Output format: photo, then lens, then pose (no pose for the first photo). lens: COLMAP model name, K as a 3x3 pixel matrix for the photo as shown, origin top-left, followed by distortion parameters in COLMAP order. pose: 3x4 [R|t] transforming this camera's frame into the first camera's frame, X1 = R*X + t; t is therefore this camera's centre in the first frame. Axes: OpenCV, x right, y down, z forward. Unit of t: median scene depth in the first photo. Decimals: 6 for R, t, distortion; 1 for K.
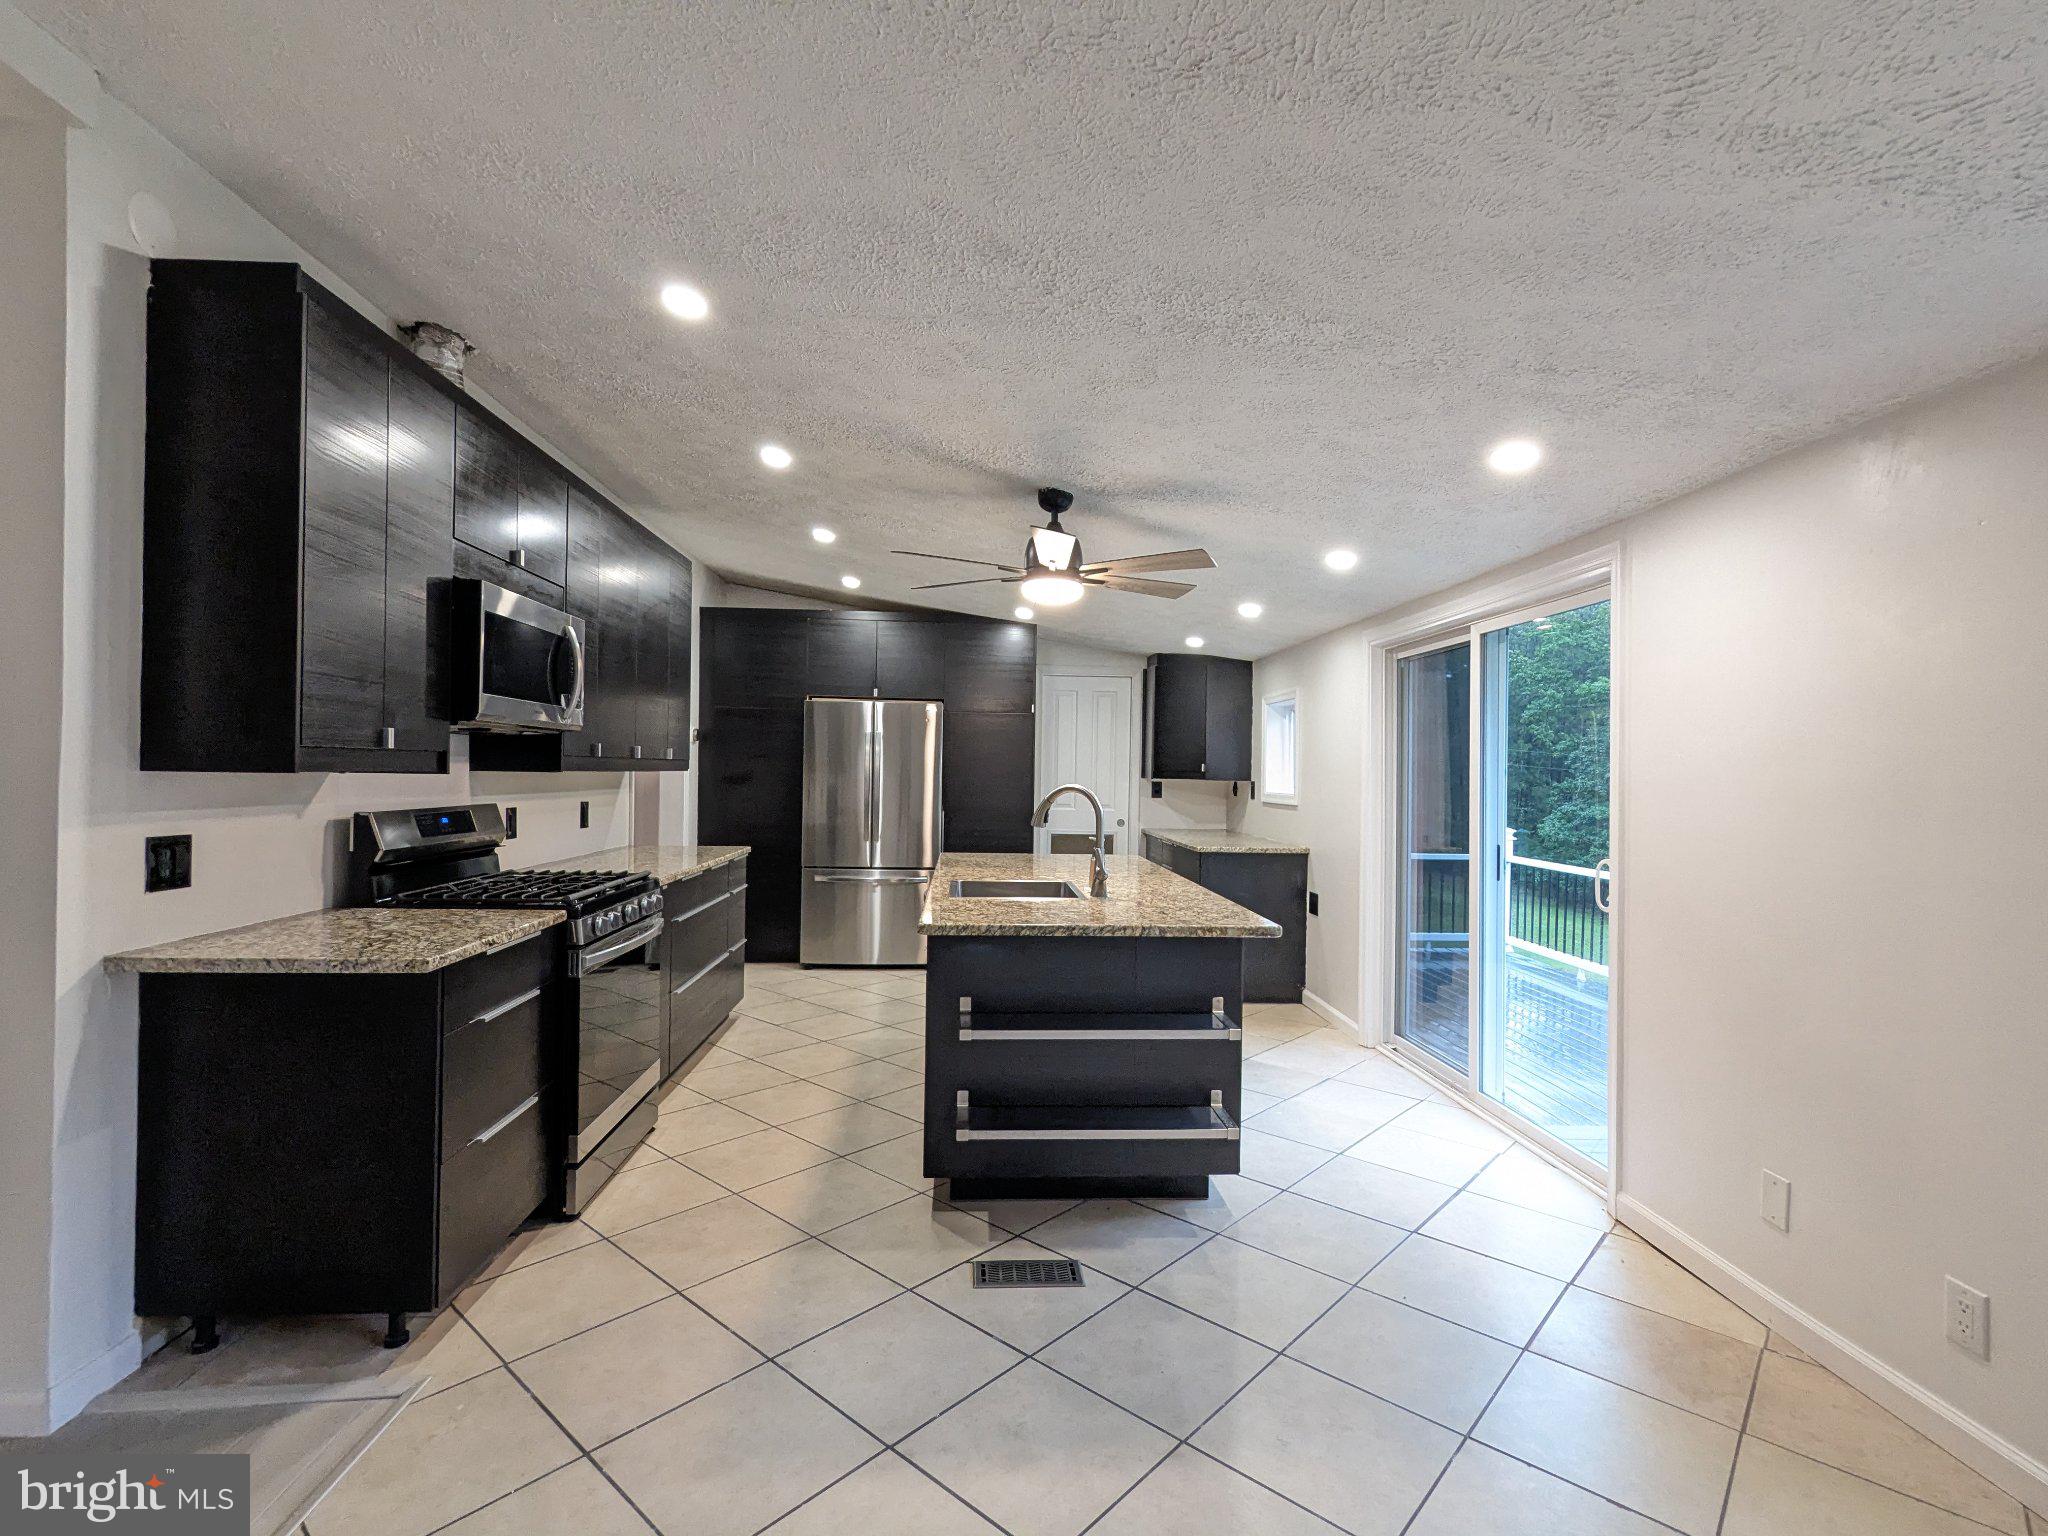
lens RADIAL K [[975.0, 0, 1024.0], [0, 975.0, 768.0], [0, 0, 1]] dist [0.001219, 0.000285]
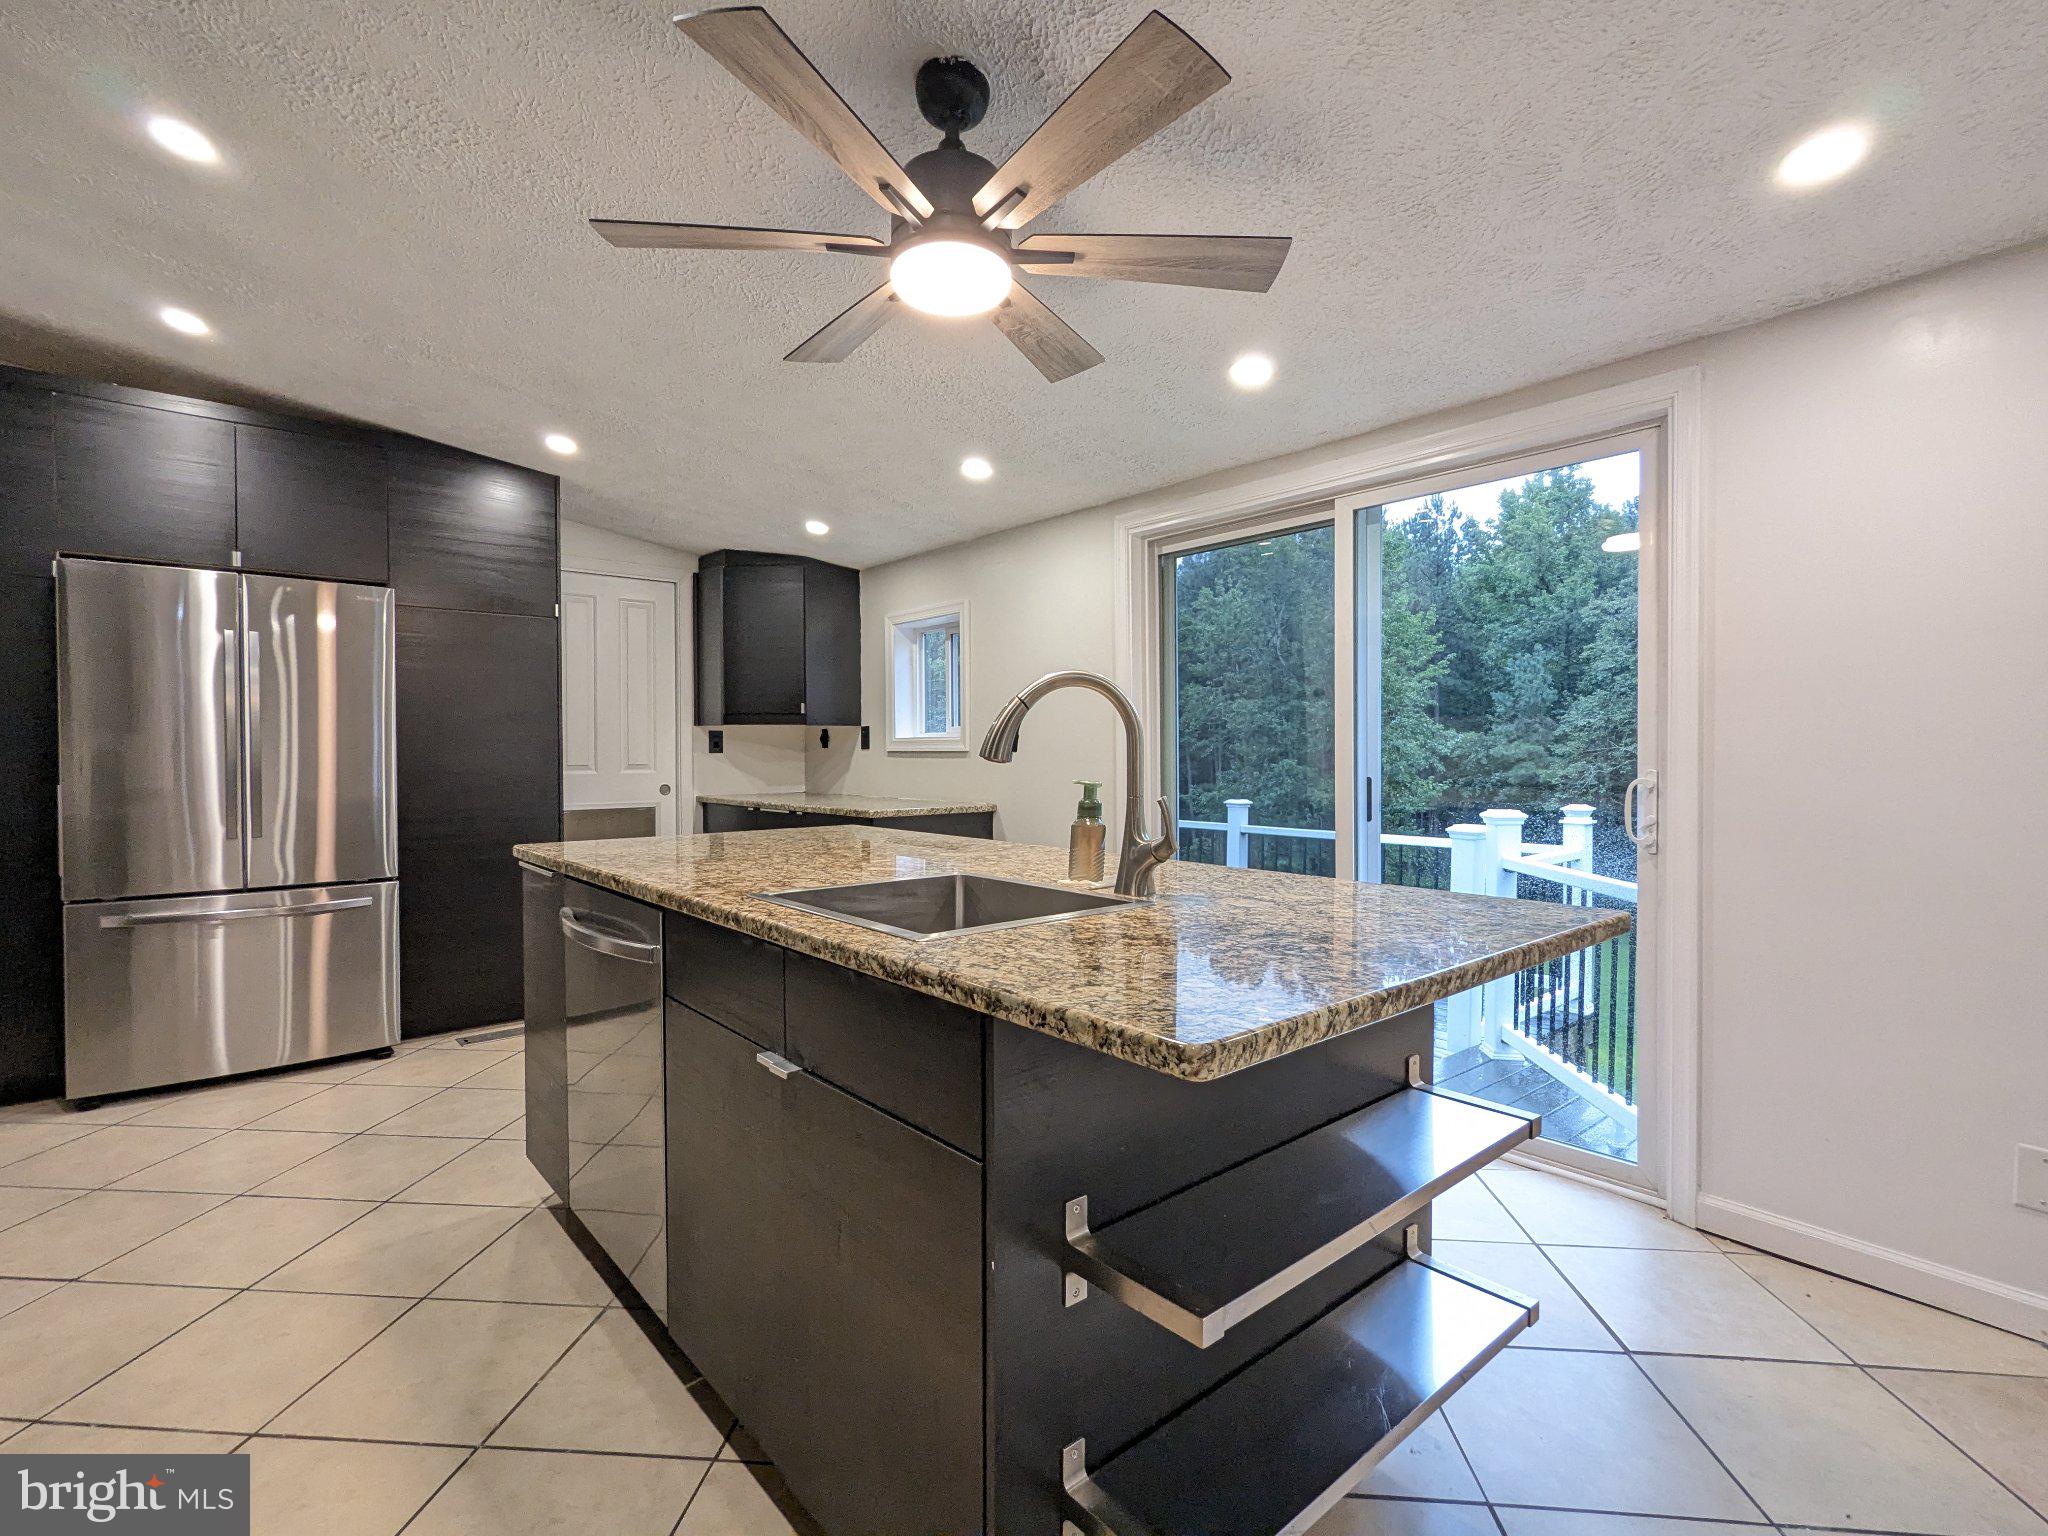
lens RADIAL K [[975.0, 0, 1024.0], [0, 975.0, 768.0], [0, 0, 1]] dist [0.001219, 0.000285]
pose [[0.797938, -0.029710, 0.602007, -0.133333], [0.013707, 0.999421, 0.031155, 0.025253], [-0.602583, -0.016608, 0.797883, 0.320137]]
